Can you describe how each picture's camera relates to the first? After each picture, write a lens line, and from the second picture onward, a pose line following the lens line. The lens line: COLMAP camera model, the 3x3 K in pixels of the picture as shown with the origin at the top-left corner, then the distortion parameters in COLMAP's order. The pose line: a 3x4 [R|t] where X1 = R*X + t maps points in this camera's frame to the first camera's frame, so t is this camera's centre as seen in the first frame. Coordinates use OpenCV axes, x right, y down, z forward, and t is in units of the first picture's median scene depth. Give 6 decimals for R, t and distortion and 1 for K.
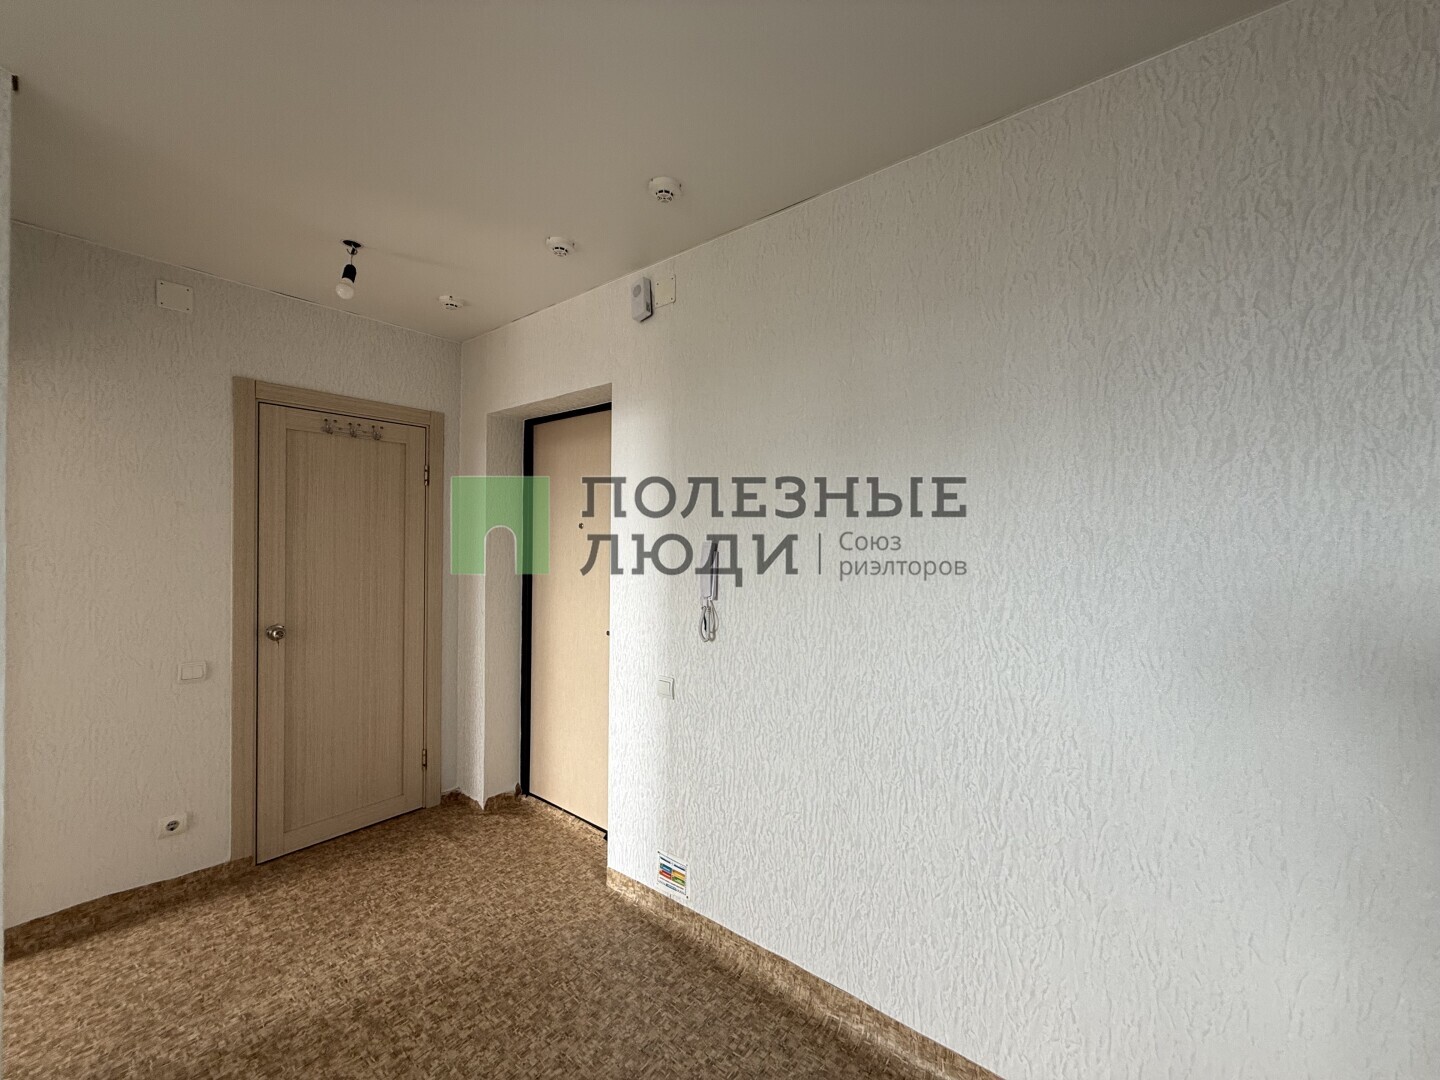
lens RADIAL K [[571.9, 0, 715.2], [0, 571.9, 540.5], [0, 0, 1]] dist [-0.000459, 0.000179]
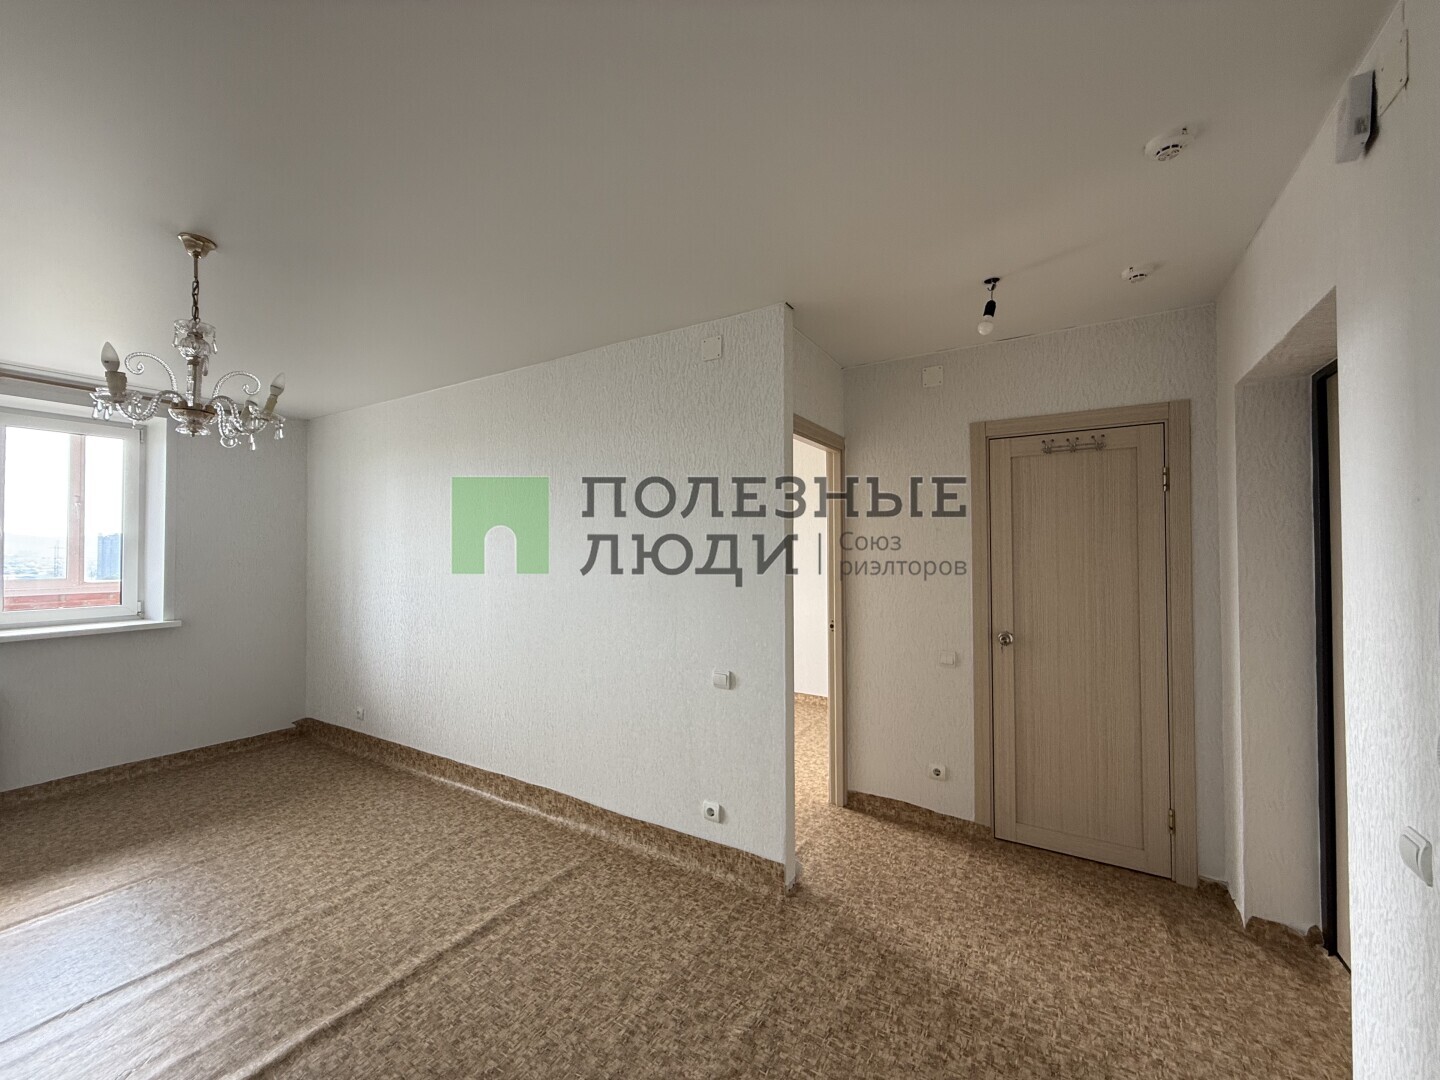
lens RADIAL K [[571.9, 0, 715.2], [0, 571.9, 540.5], [0, 0, 1]] dist [-0.000459, 0.000179]
pose [[0.135690, -0.027232, -0.990377, 0.329933], [0.002317, 0.999628, -0.027169, -0.003962], [0.990749, 0.001392, 0.135702, 0.327924]]
